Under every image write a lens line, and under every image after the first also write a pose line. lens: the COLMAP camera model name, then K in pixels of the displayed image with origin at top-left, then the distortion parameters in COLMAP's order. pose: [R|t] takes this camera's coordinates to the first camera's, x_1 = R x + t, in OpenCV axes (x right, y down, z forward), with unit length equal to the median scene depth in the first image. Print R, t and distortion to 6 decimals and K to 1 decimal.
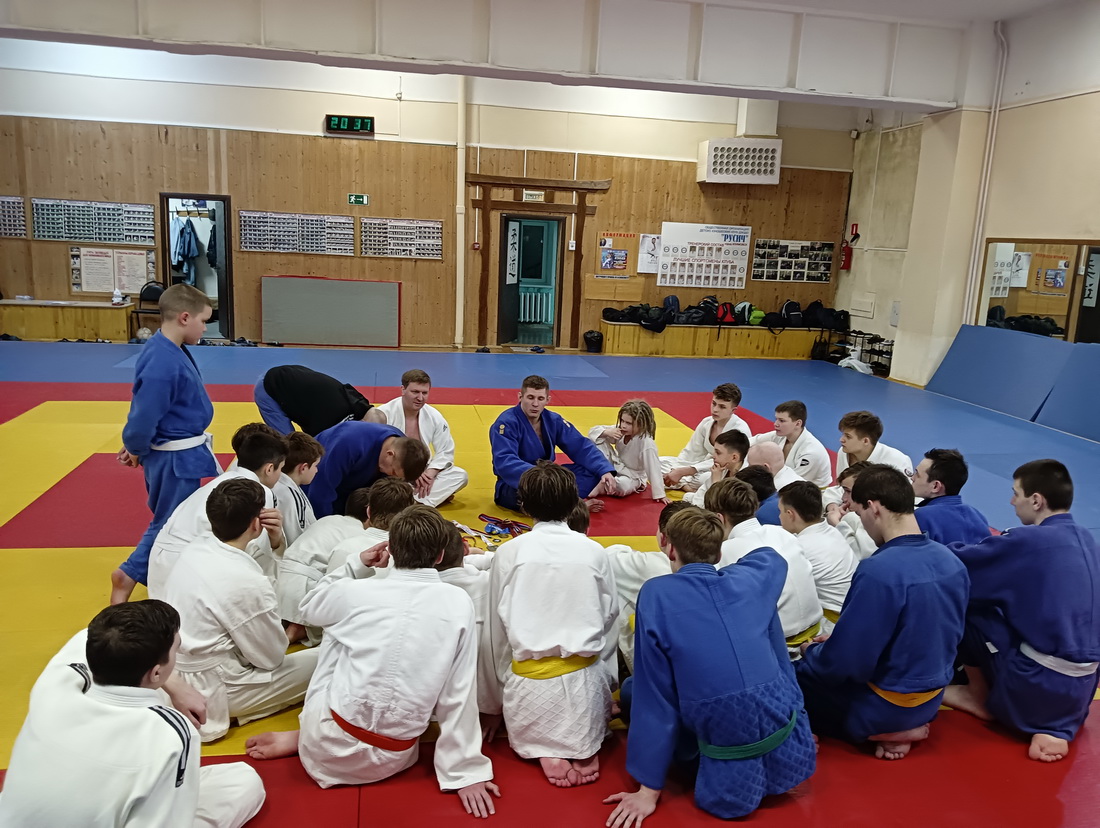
lens RADIAL K [[863.4, 0, 550.0], [0, 863.4, 414.0], [0, 0, 1]] dist [0.158385, -0.282307]
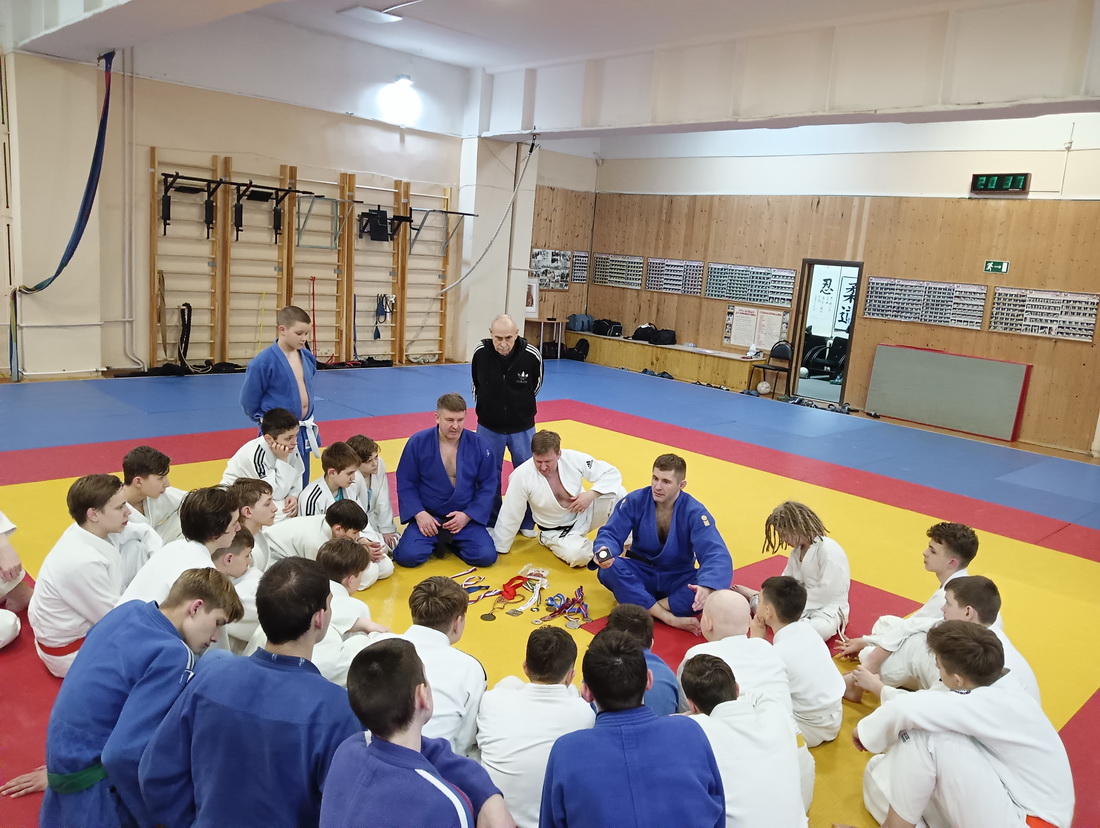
lens RADIAL K [[868.6, 0, 528.9], [0, 868.6, 429.1], [0, 0, 1]] dist [-0.035080, -0.006531]
pose [[0.550642, 0.164212, -0.818430, 0.242804], [-0.211896, 0.975842, 0.053232, -0.034907], [0.807400, 0.144110, 0.572135, 0.161333]]
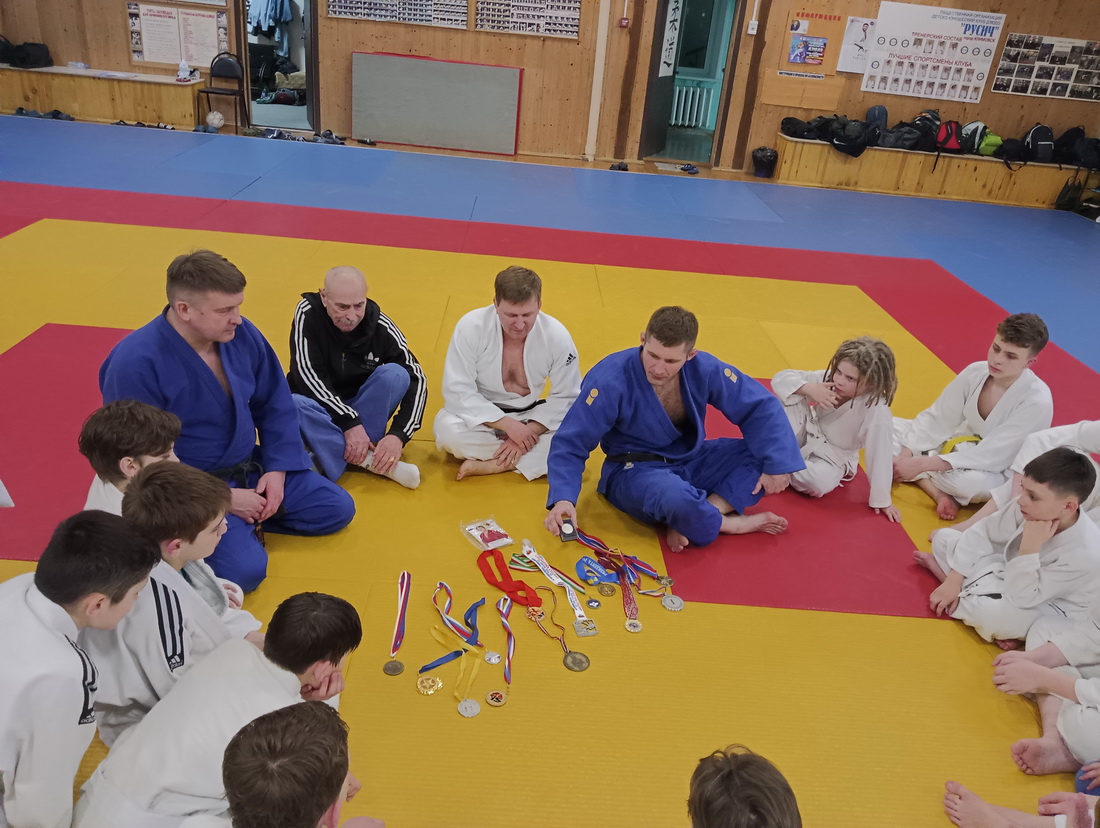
lens RADIAL K [[886.3, 0, 552.9], [0, 886.3, 413.5], [0, 0, 1]] dist [0.003904, -0.005490]
pose [[0.986223, 0.107007, -0.126148, -0.012555], [-0.075096, 0.969100, 0.234959, -0.040864], [0.147393, -0.222248, 0.963785, 0.174135]]
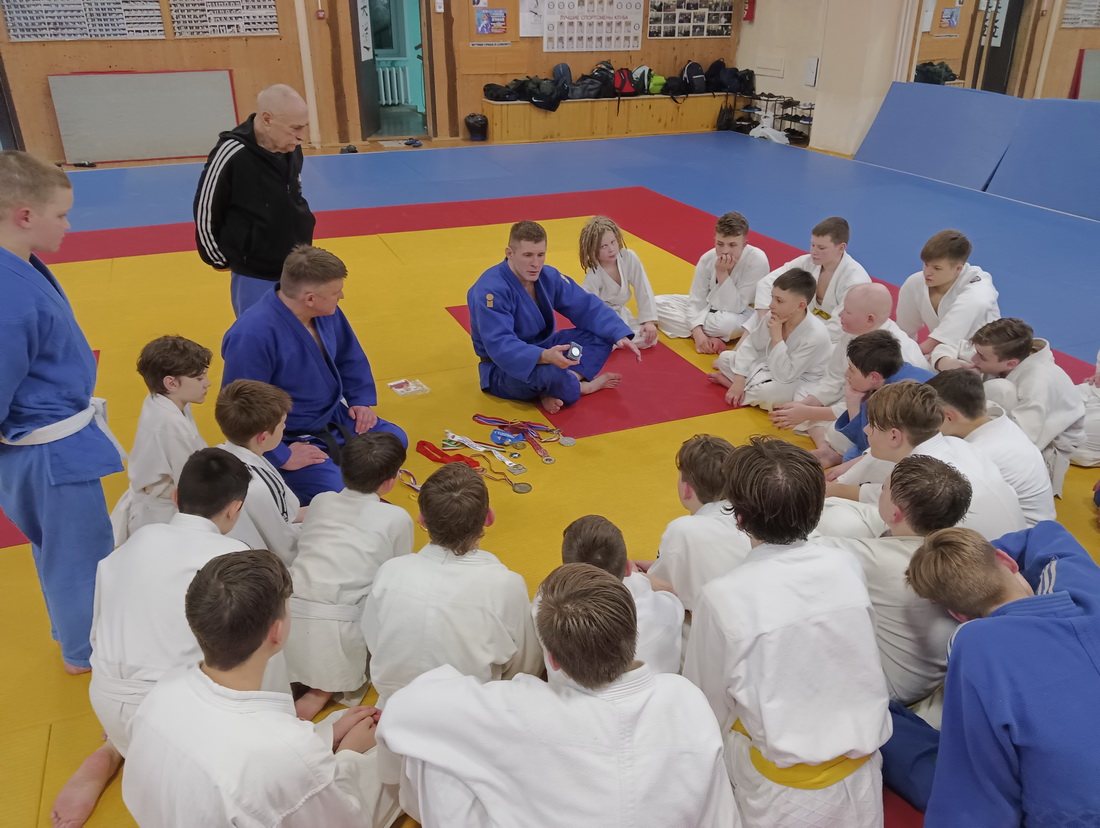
lens RADIAL K [[886.3, 0, 552.9], [0, 886.3, 413.5], [0, 0, 1]] dist [0.003904, -0.005490]
pose [[0.978054, -0.130189, 0.162668, -0.057673], [0.085075, 0.962234, 0.258589, -0.033752], [-0.190190, -0.239076, 0.952193, 0.098020]]
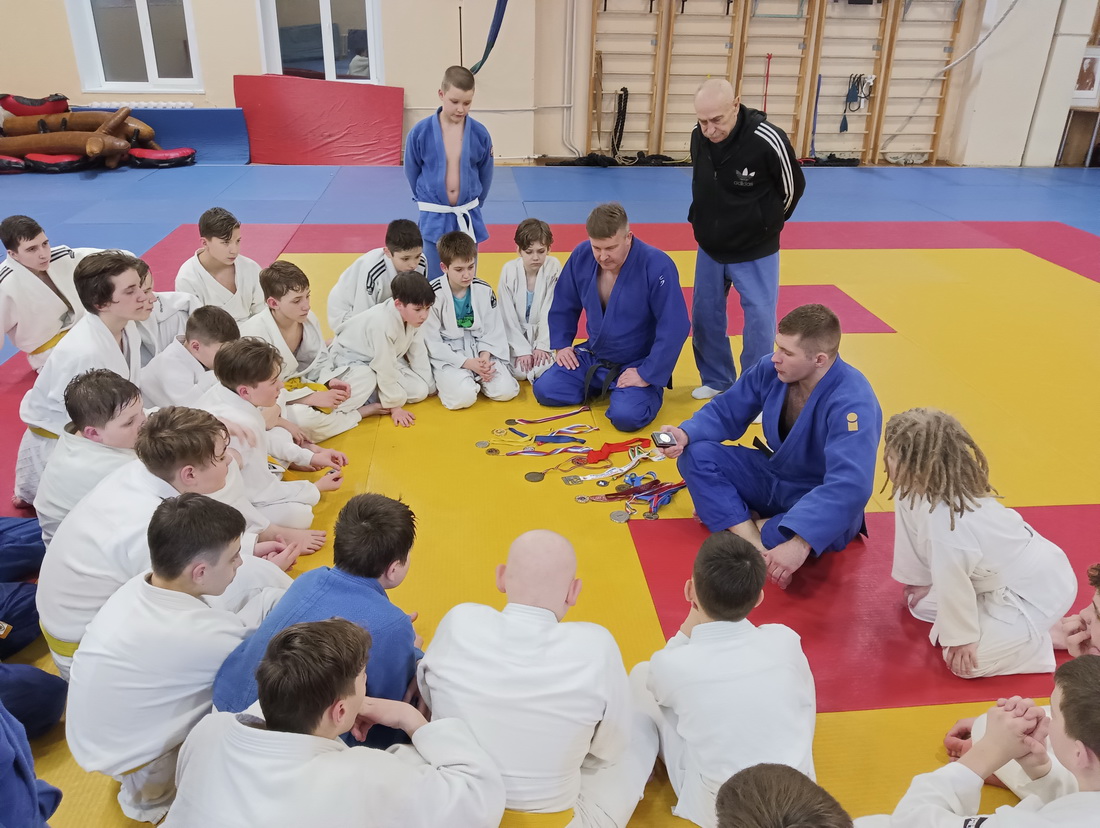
lens RADIAL K [[886.3, 0, 552.9], [0, 886.3, 413.5], [0, 0, 1]] dist [0.003904, -0.005490]
pose [[-0.077209, 0.374474, -0.924017, 0.218585], [-0.212916, 0.899211, 0.382212, -0.066829], [0.974015, 0.226248, 0.010304, 0.347770]]
